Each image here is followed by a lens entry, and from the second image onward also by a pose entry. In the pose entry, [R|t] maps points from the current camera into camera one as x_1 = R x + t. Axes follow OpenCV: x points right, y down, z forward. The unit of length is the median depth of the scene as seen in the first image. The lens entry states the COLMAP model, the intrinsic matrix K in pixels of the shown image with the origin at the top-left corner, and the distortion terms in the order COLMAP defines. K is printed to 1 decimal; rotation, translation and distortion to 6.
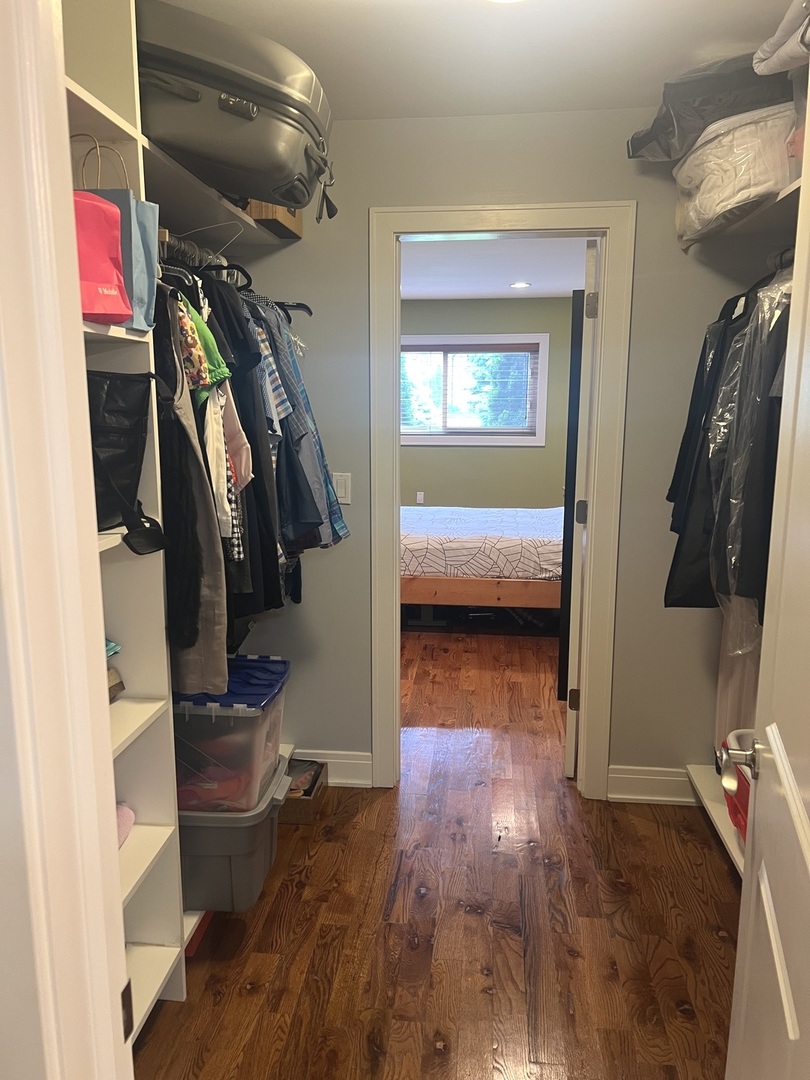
lens RADIAL K [[809.0, 0, 407.4], [0, 809.0, 541.2], [0, 0, 1]] dist [0.051517, -0.054998]
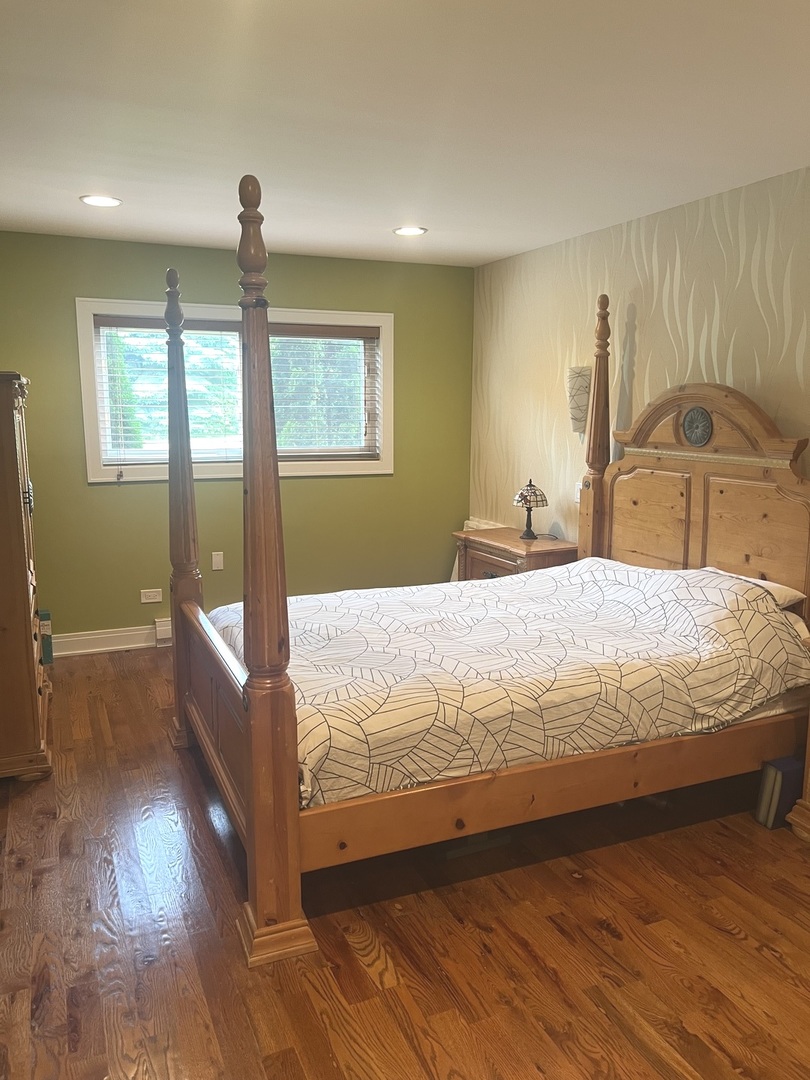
lens RADIAL K [[813.0, 0, 408.4], [0, 813.0, 550.9], [0, 0, 1]] dist [0.108516, -0.171439]
pose [[0.877520, -0.089774, 0.471062, -0.256898], [0.088431, 0.995768, 0.025037, -0.107242], [-0.471316, 0.019686, 0.881745, 0.587047]]
